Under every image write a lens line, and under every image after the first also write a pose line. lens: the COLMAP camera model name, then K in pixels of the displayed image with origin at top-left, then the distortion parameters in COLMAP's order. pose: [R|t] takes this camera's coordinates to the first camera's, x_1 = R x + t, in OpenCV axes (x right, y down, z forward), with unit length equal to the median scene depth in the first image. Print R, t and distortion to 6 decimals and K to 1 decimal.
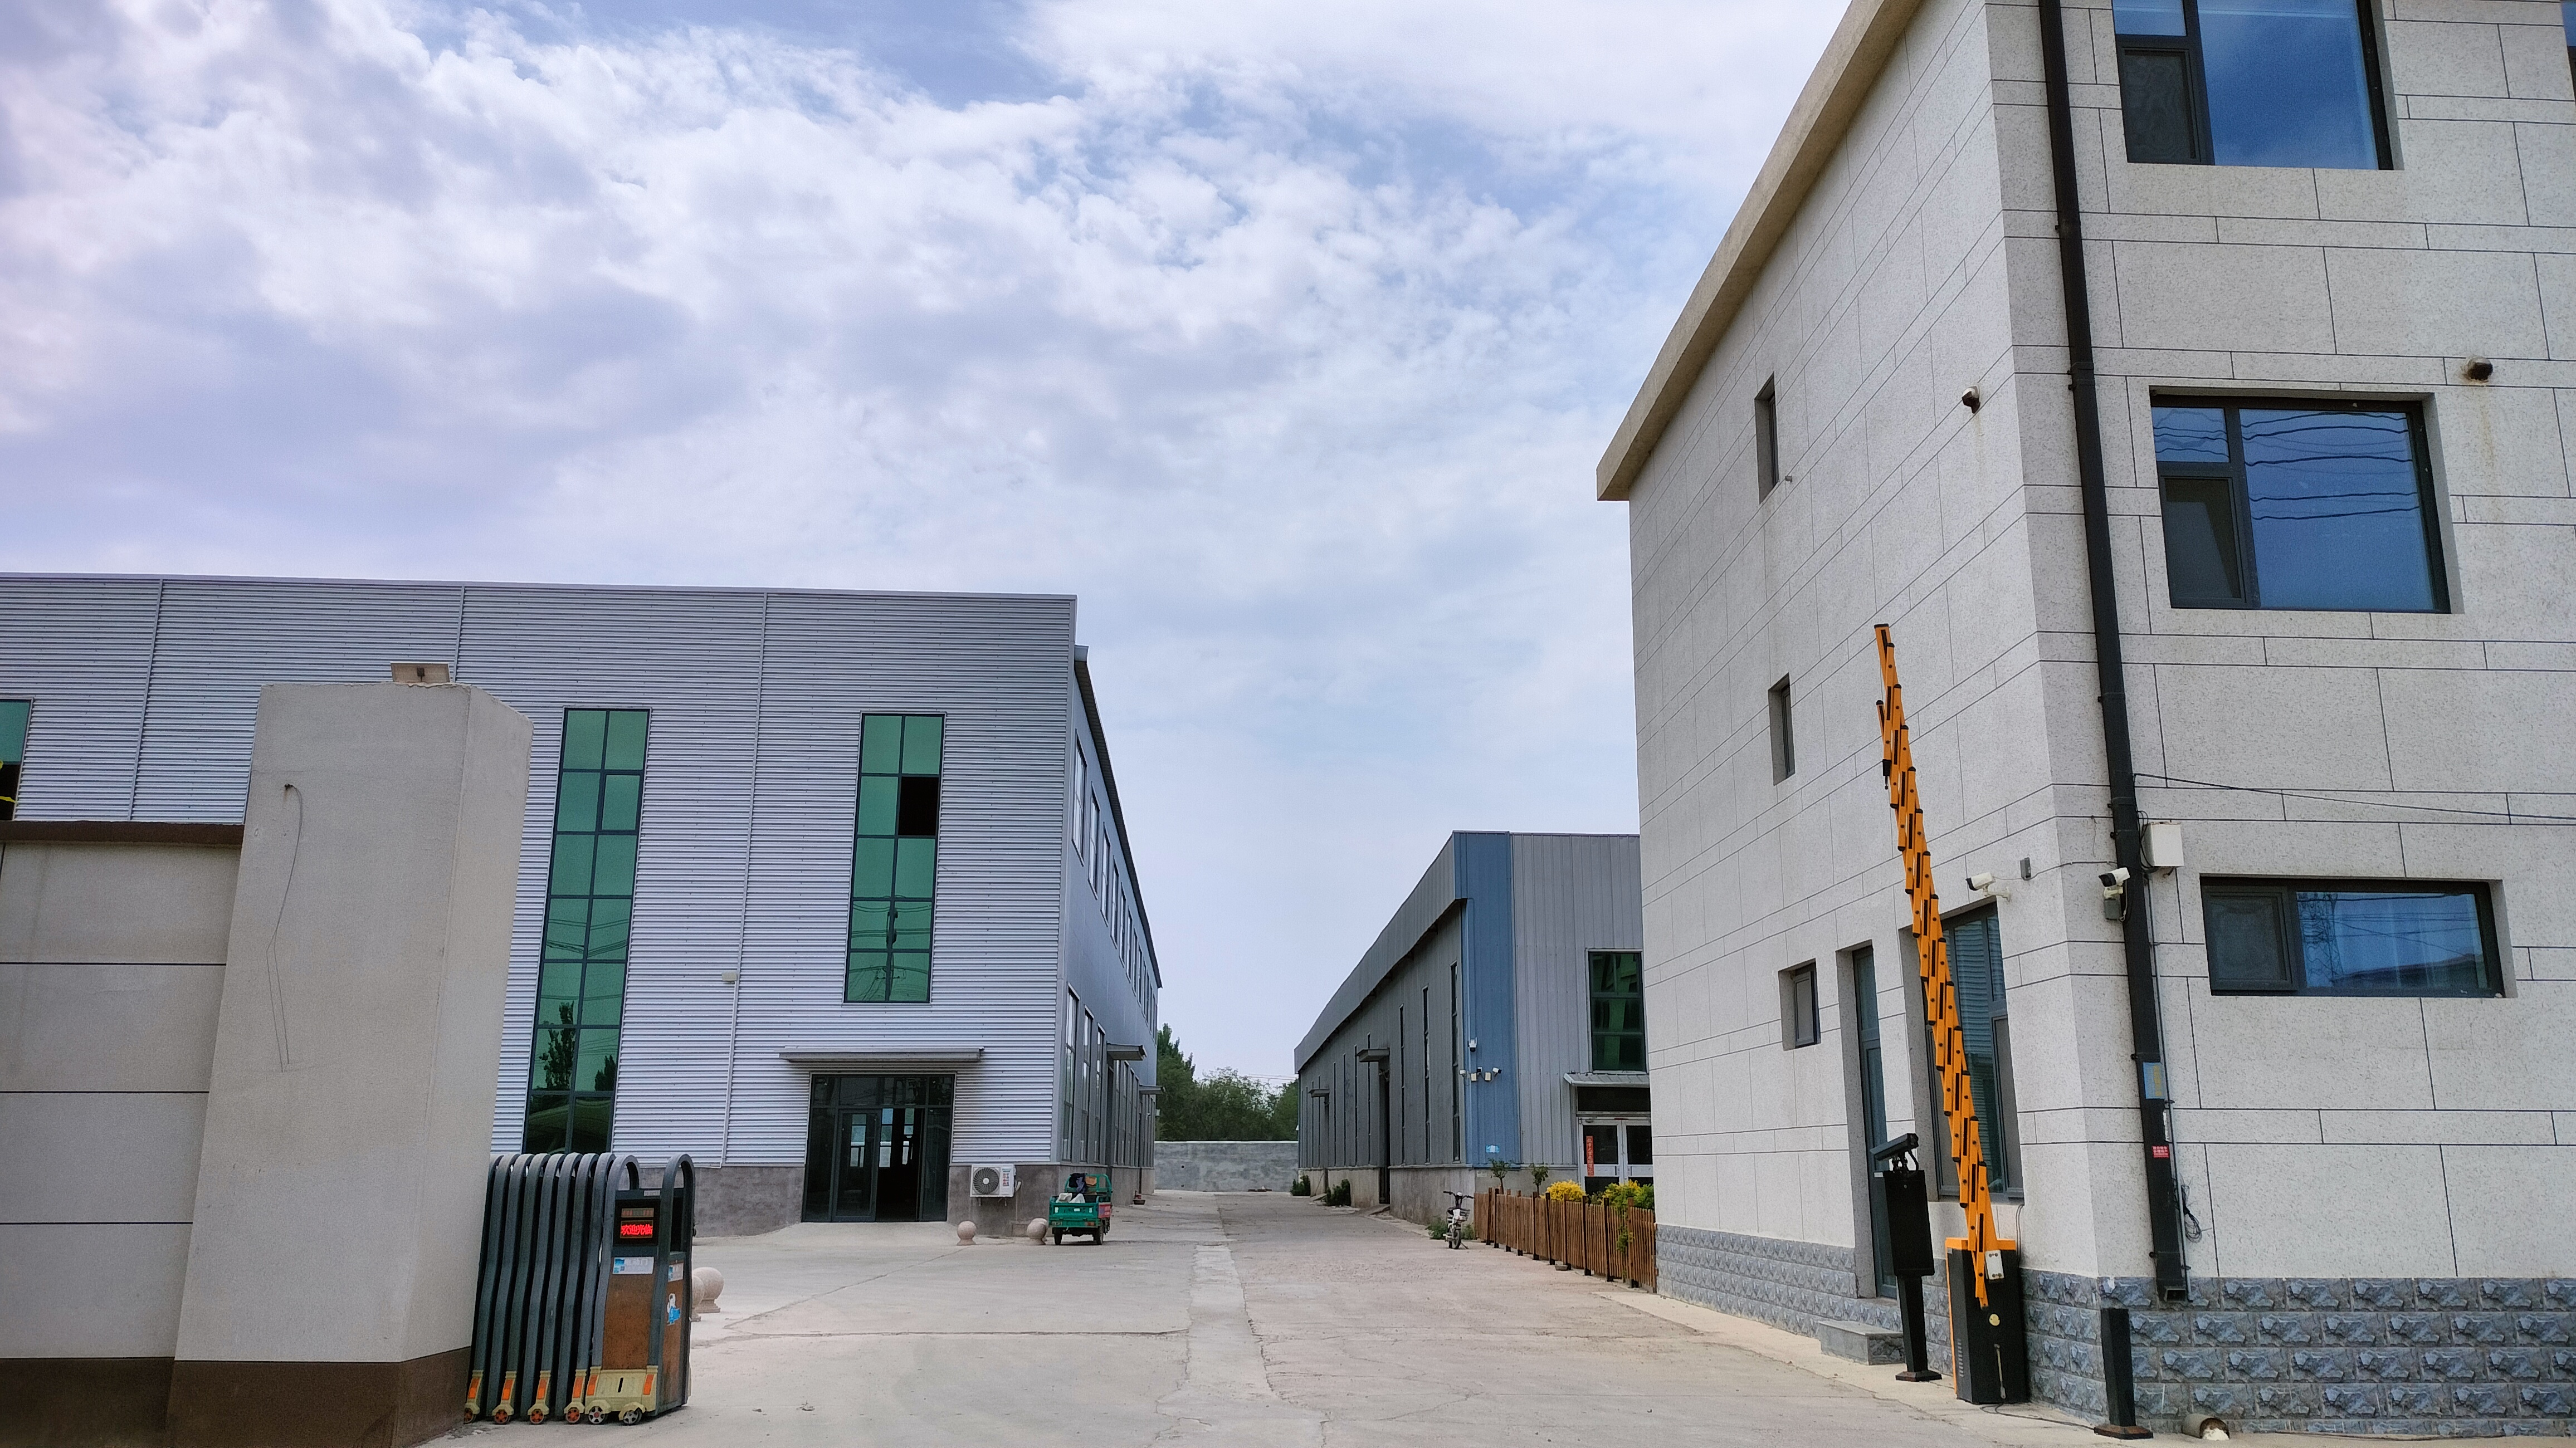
lens RADIAL K [[1908.8, 0, 1322.2], [0, 1908.8, 718.6], [0, 0, 1]] dist [0.100355, -0.116090]
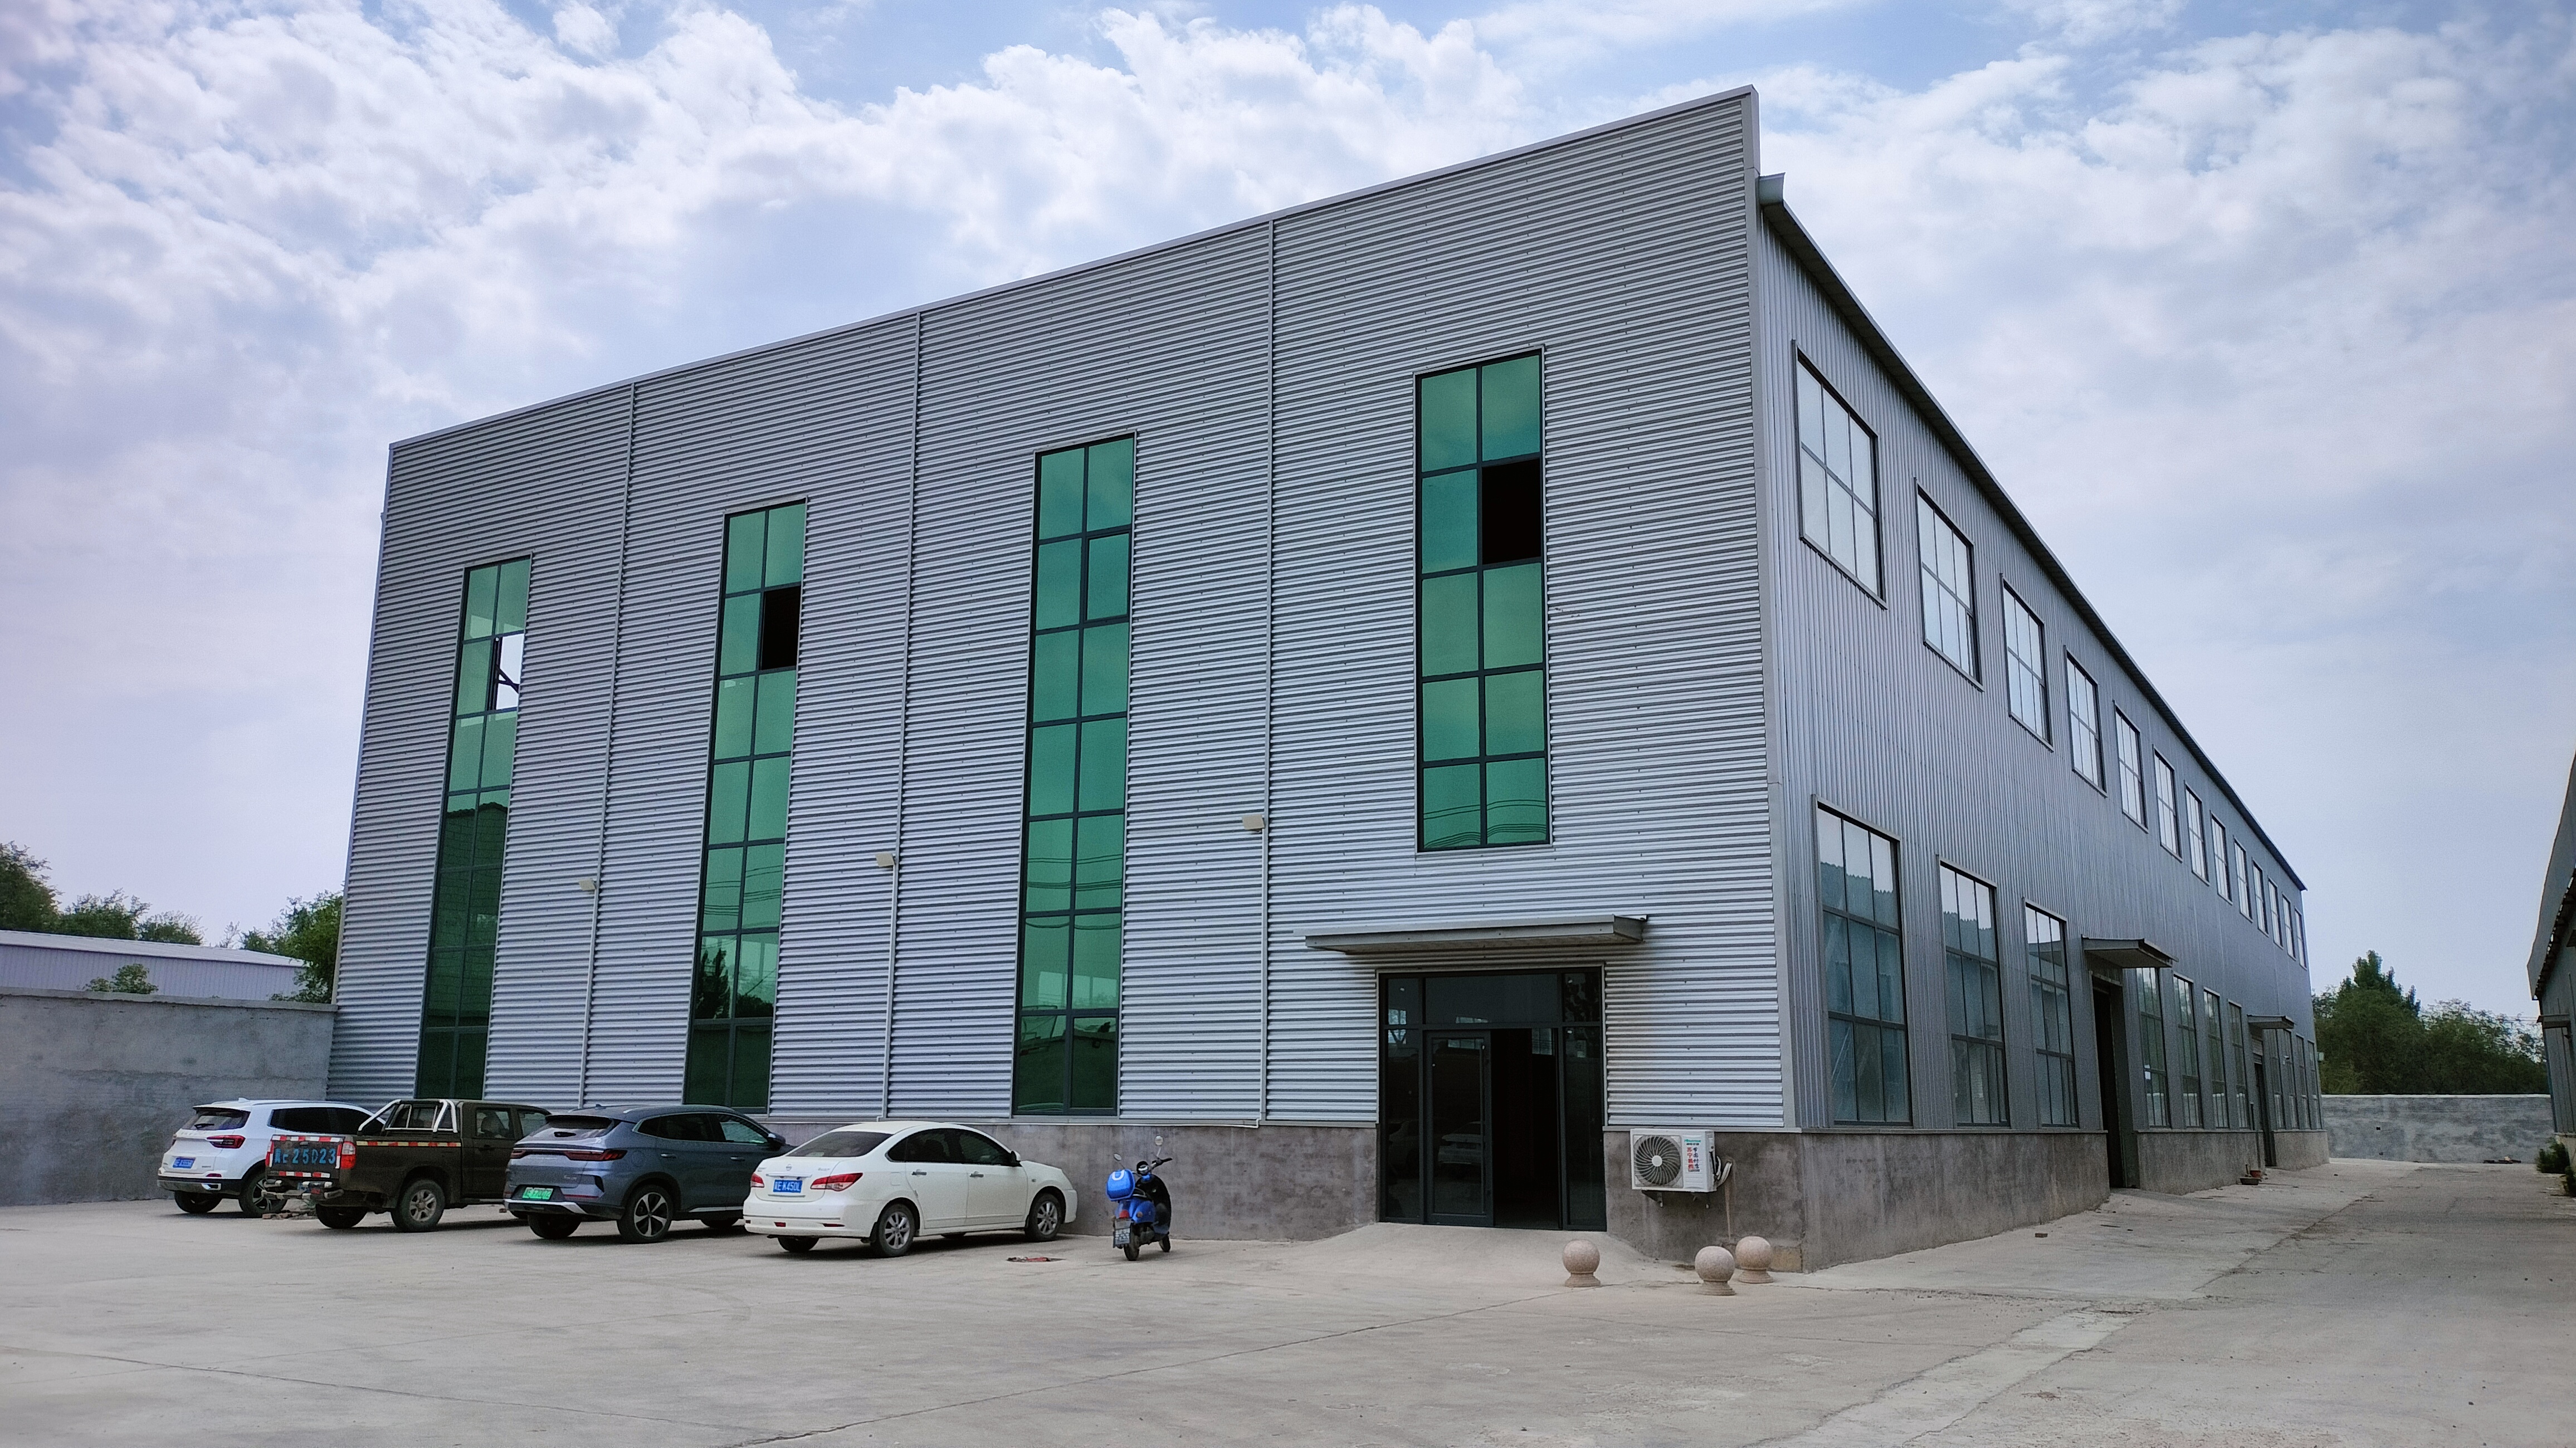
lens RADIAL K [[1908.8, 0, 1322.2], [0, 1908.8, 718.6], [0, 0, 1]] dist [0.100355, -0.116090]
pose [[0.831621, -0.108706, -0.544600, 0.050392], [0.122399, 0.992418, -0.011187, 0.109329], [0.541687, -0.057355, 0.838621, 0.492146]]
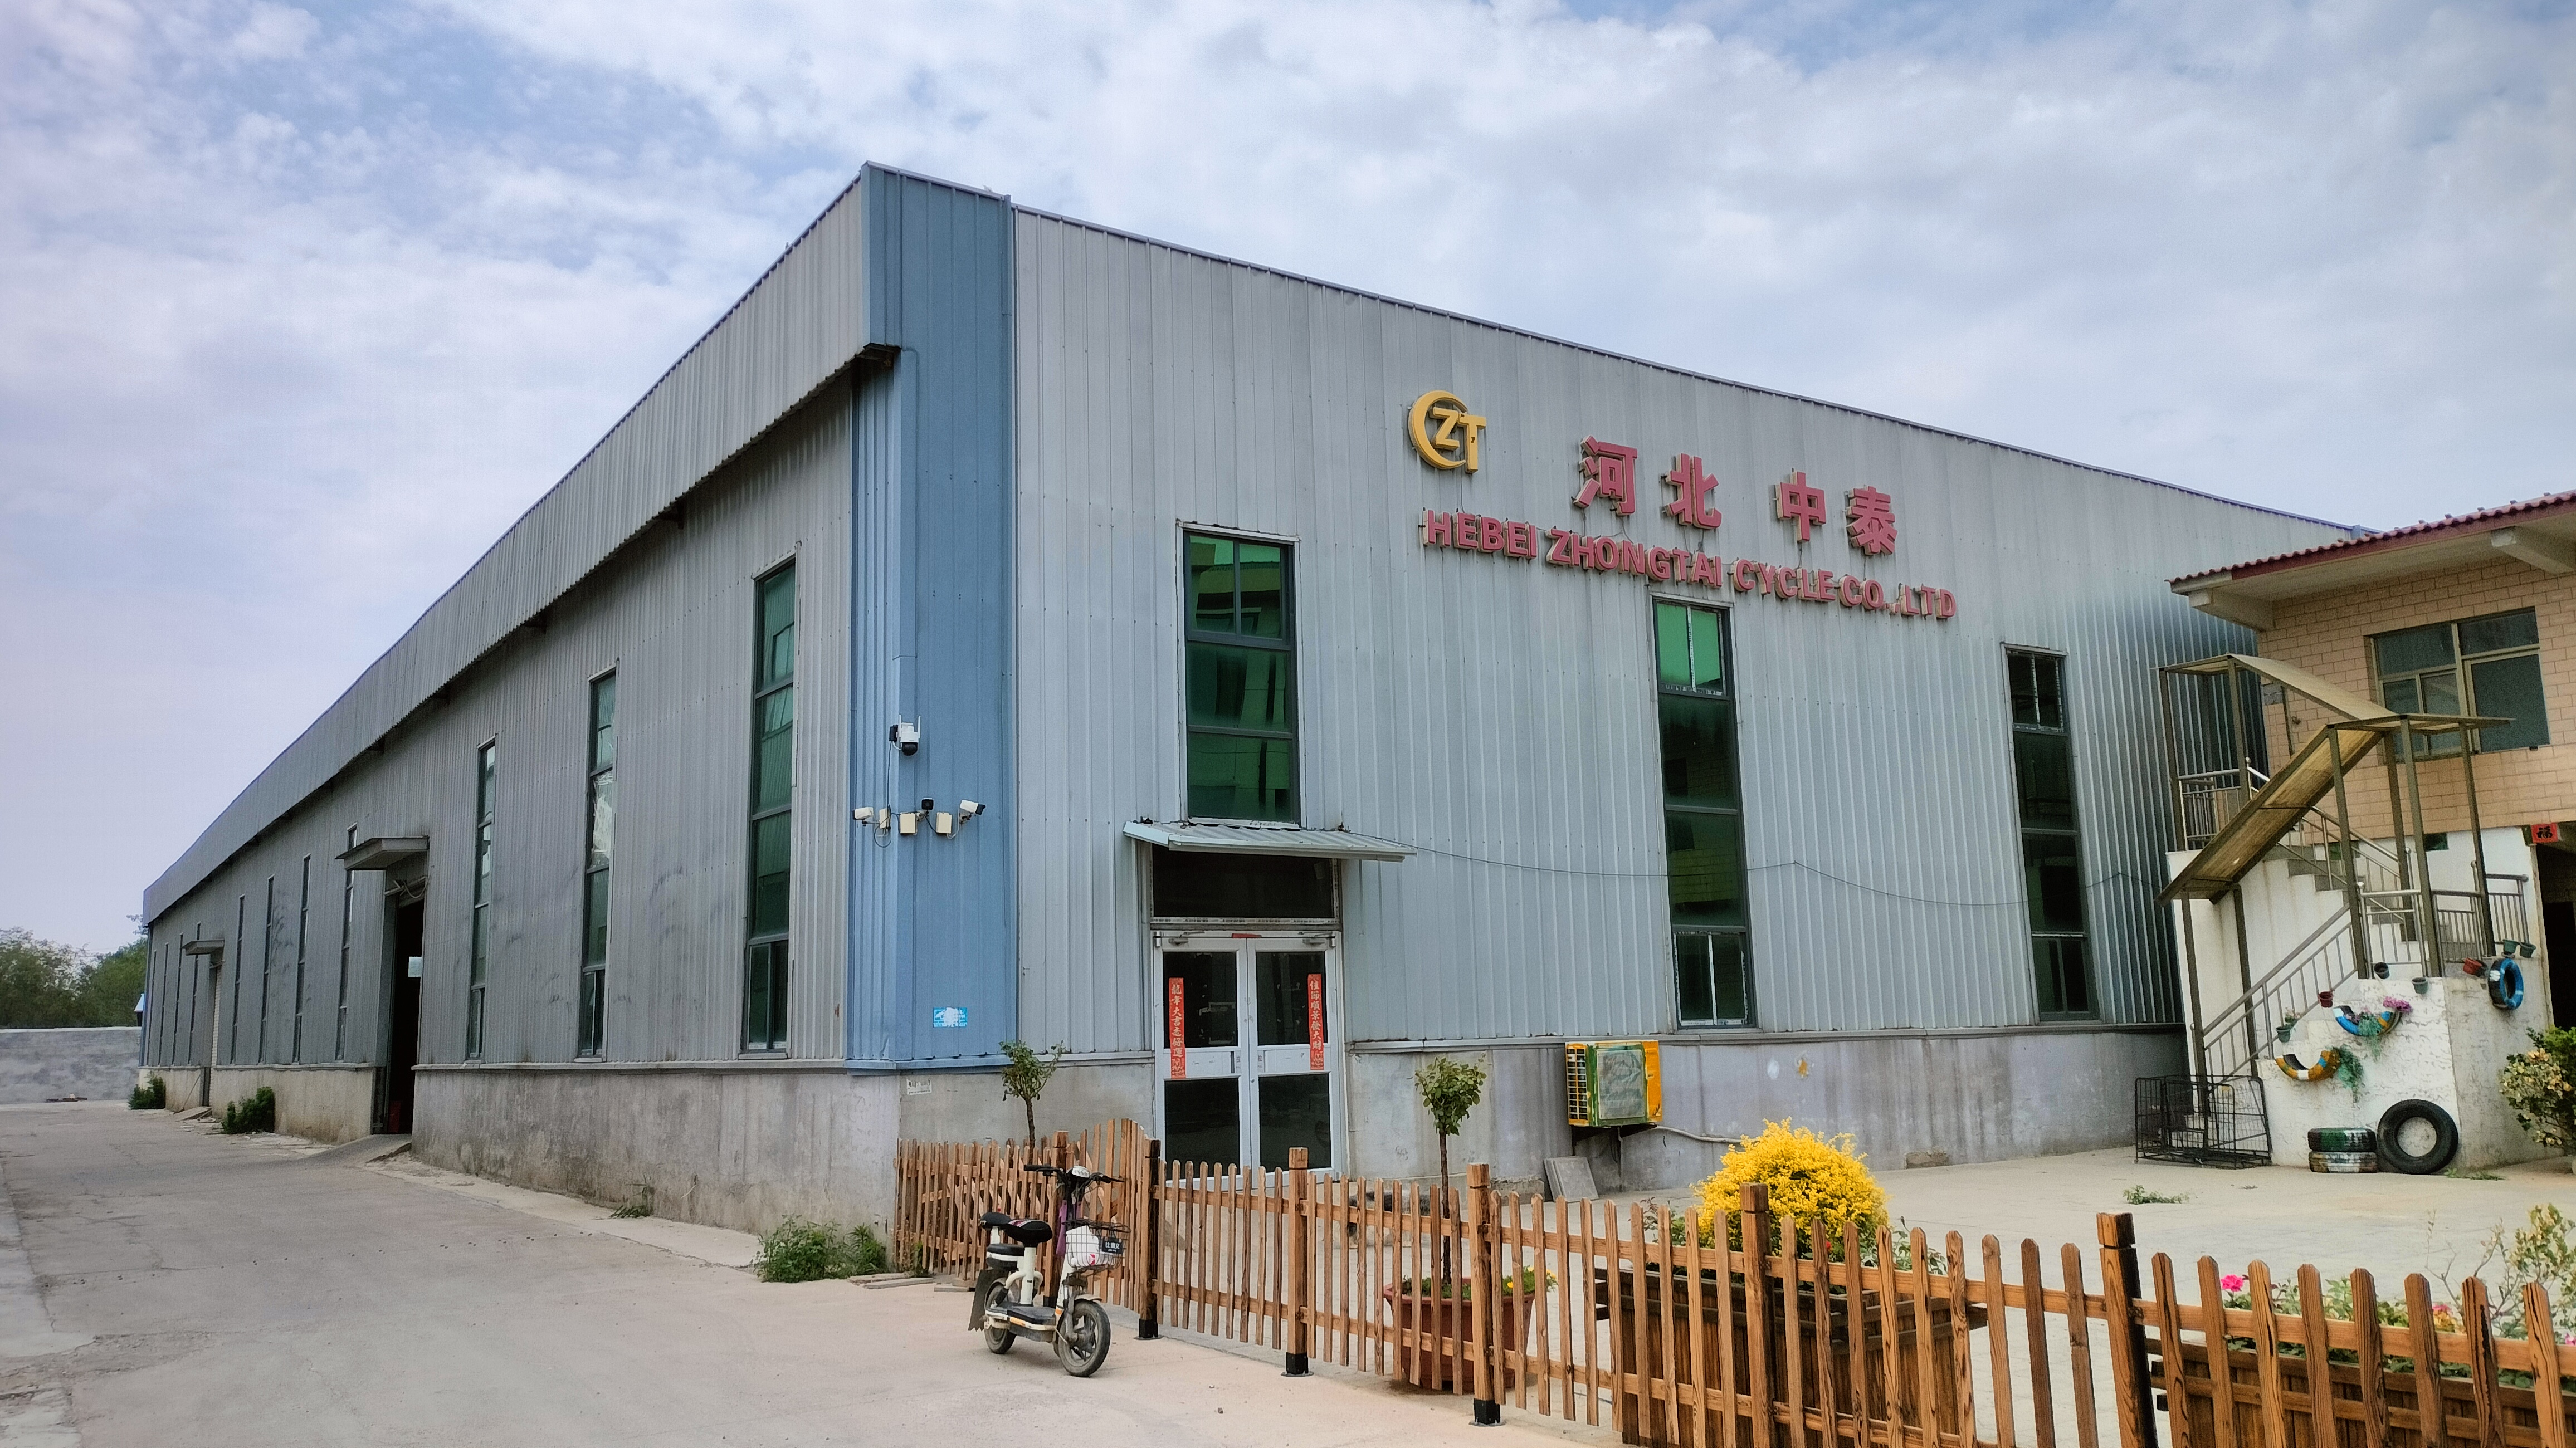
lens RADIAL K [[1908.8, 0, 1322.2], [0, 1908.8, 718.6], [0, 0, 1]] dist [0.100355, -0.116090]
pose [[0.857456, 0.059178, 0.511144, -0.039471], [-0.092347, 0.994934, 0.039724, 0.145495], [-0.506203, -0.081264, 0.858577, 0.649713]]
